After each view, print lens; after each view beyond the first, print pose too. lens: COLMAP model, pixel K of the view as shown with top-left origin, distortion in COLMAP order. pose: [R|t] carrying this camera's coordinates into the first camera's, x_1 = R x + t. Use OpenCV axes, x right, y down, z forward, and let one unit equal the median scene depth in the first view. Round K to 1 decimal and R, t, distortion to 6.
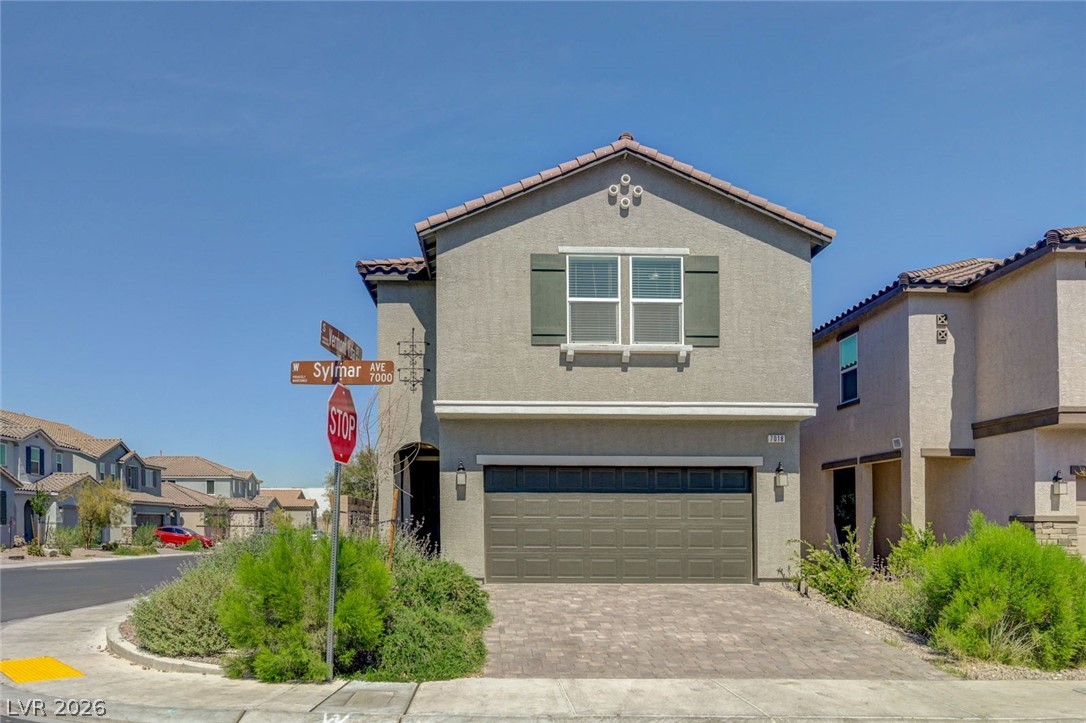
lens RADIAL K [[800.7, 0, 543.0], [0, 800.7, 361.5], [0, 0, 1]] dist [-0.009103, -0.001260]
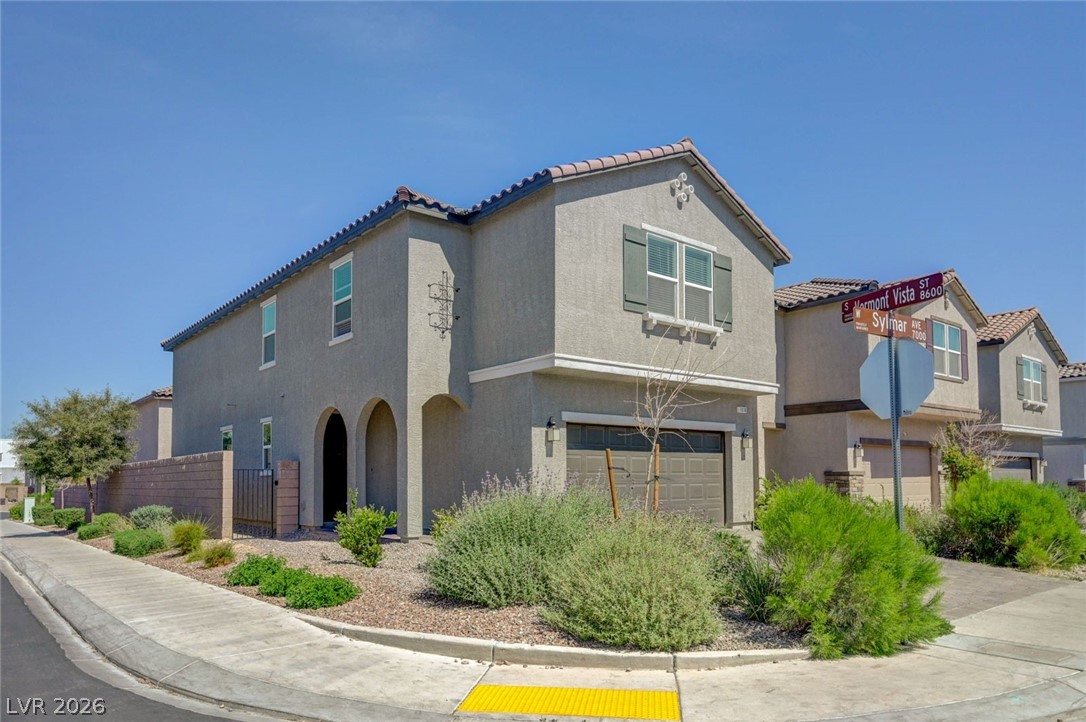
lens RADIAL K [[692.8, 0, 543.1], [0, 692.8, 324.1], [0, 0, 1]] dist [0.003386, 0.000247]
pose [[0.790534, 0.123099, 0.599919, -0.630729], [-0.109520, 0.992215, -0.059277, 0.062745], [-0.602546, -0.018843, 0.797861, 0.328579]]
